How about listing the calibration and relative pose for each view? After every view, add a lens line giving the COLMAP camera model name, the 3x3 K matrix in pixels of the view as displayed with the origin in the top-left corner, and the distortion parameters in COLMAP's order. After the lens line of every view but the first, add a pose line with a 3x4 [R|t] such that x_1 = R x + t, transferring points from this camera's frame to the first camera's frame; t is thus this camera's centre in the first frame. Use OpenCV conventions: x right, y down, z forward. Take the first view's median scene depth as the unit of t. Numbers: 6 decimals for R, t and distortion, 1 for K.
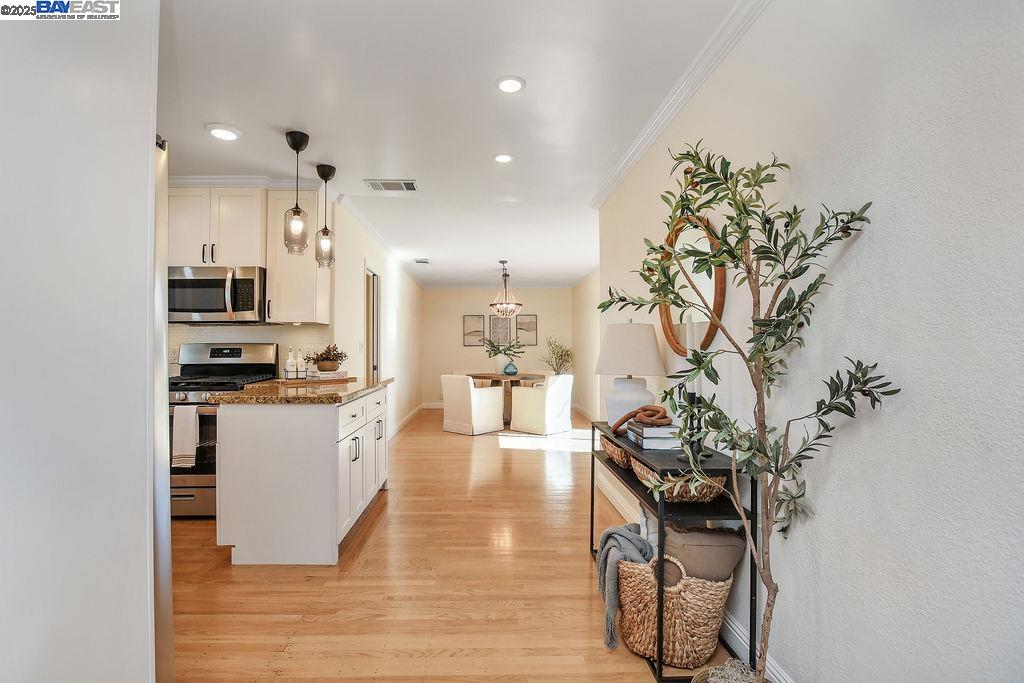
lens RADIAL K [[481.6, 0, 507.3], [0, 481.6, 345.7], [0, 0, 1]] dist [-0.033968, 0.005417]
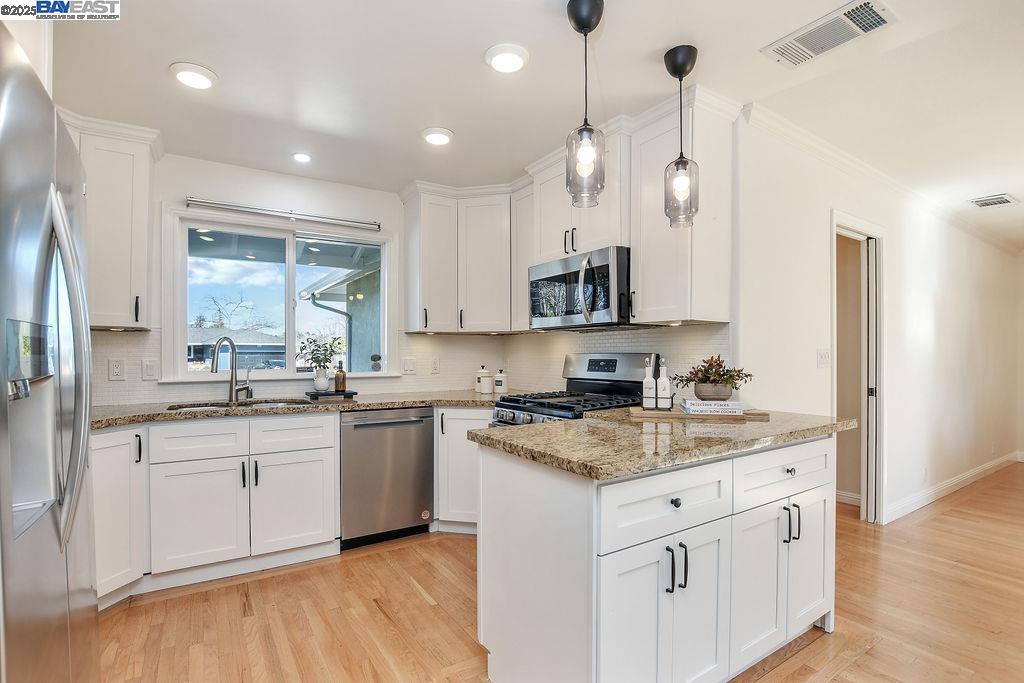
lens RADIAL K [[481.6, 0, 502.4], [0, 481.6, 355.9], [0, 0, 1]] dist [-0.033968, 0.005417]
pose [[0.494712, 0.005743, -0.869038, 0.018430], [0.002331, 0.999966, 0.007935, -0.007510], [0.869054, -0.005951, 0.494681, 0.476691]]
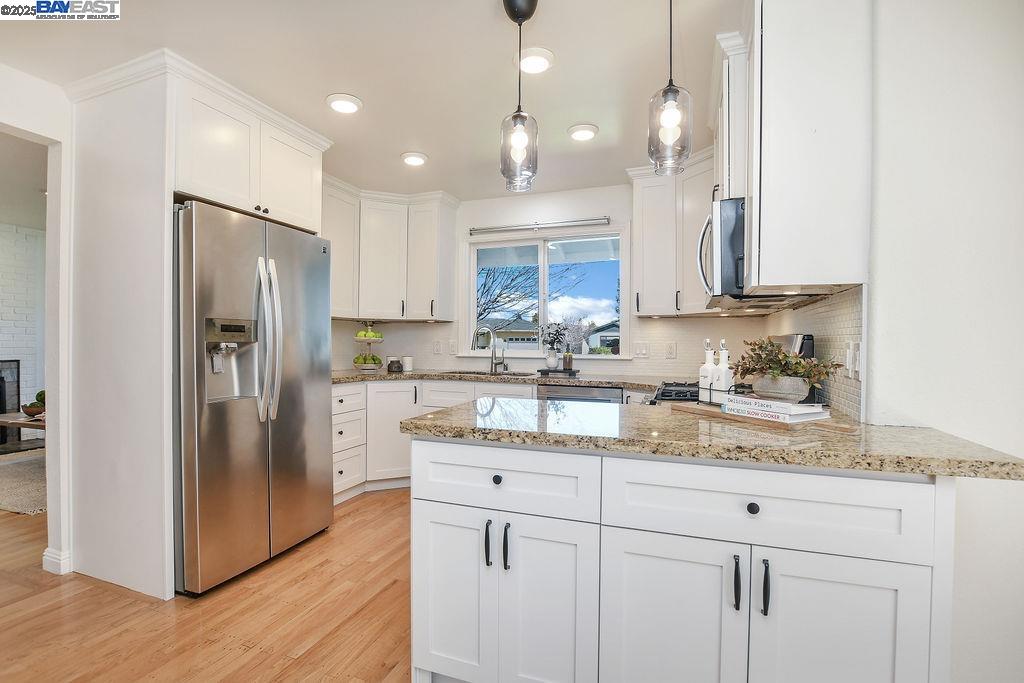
lens RADIAL K [[481.6, 0, 505.3], [0, 481.6, 345.2], [0, 0, 1]] dist [-0.033968, 0.005417]
pose [[-0.388752, 0.007016, -0.921316, 0.107614], [-0.003574, 0.999952, 0.009123, 0.002976], [0.921335, 0.006839, -0.388708, 0.945307]]
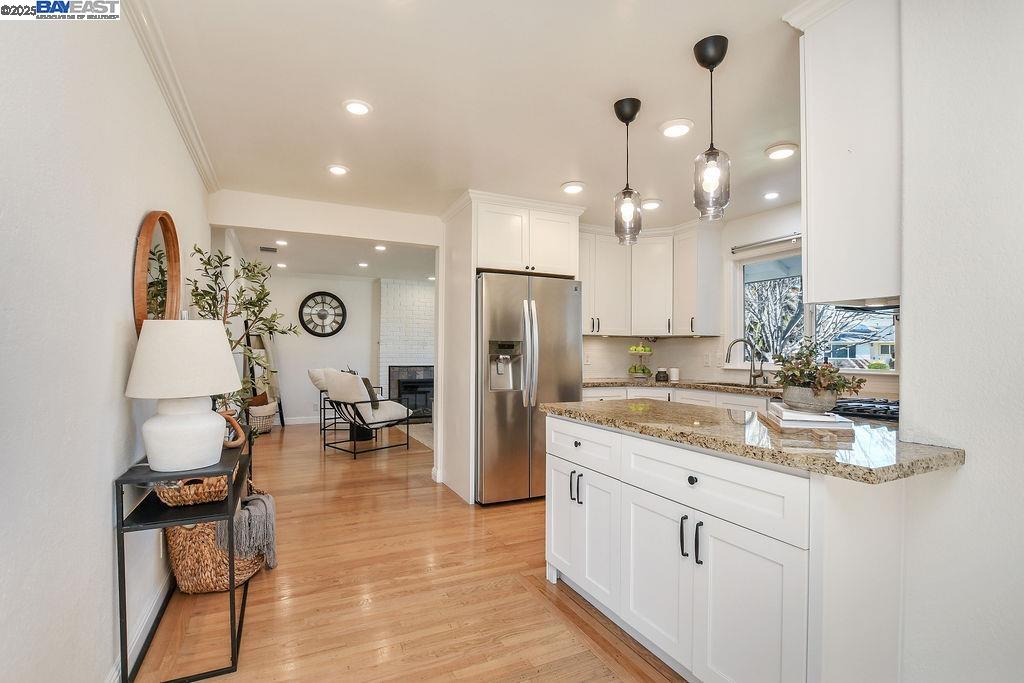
lens RADIAL K [[481.6, 0, 507.2], [0, 481.6, 344.6], [0, 0, 1]] dist [-0.033968, 0.005417]
pose [[-0.920005, -0.009572, -0.391790, 0.069834], [-0.003361, 0.999858, -0.016535, 0.001011], [0.391892, -0.013895, -0.919906, 1.307337]]
